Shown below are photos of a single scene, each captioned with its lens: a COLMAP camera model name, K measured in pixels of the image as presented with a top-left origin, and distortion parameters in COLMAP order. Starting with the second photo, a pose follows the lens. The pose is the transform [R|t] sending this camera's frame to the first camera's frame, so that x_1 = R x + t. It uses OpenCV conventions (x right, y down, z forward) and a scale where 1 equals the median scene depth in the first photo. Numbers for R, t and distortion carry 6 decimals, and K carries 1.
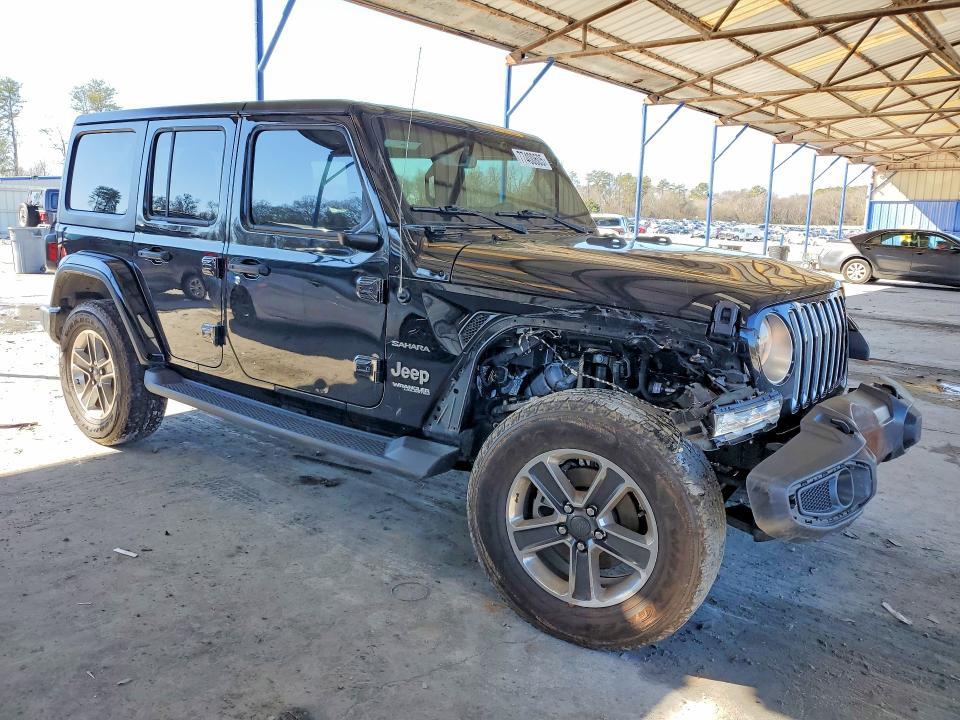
lens RADIAL K [[745.9, 0, 480.0], [0, 745.9, 360.0], [0, 0, 1]] dist [0.027772, -0.001711]
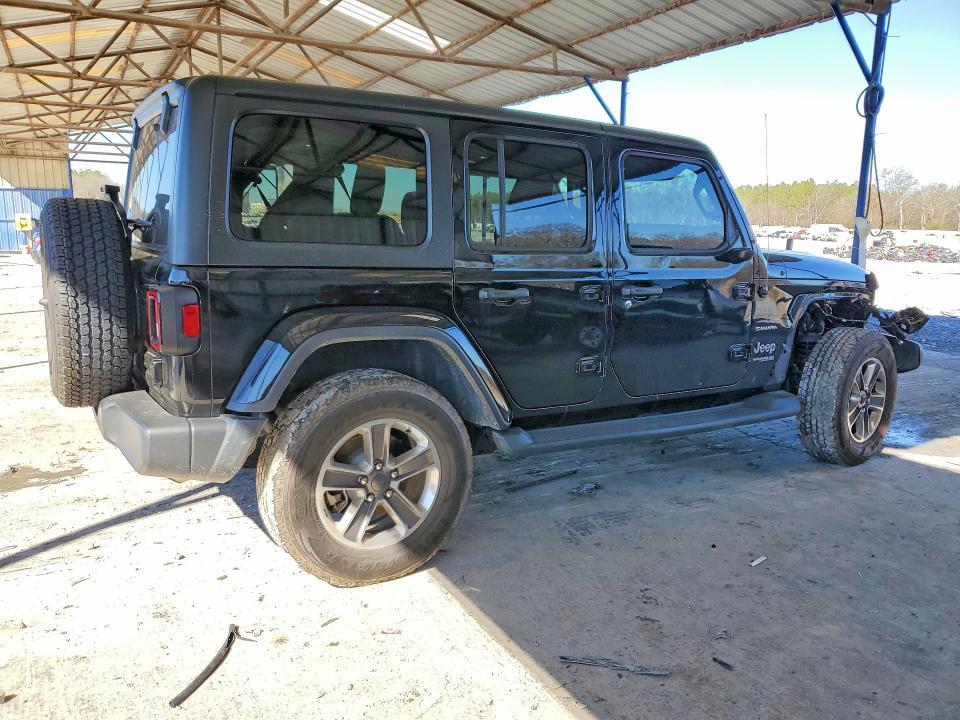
lens RADIAL K [[745.9, 0, 480.0], [0, 745.9, 360.0], [0, 0, 1]] dist [0.027772, -0.001711]
pose [[0.363805, -0.192506, 0.911365, -1.357667], [0.172784, 0.975378, 0.137054, -0.212192], [-0.915309, 0.107608, 0.388110, 0.807451]]
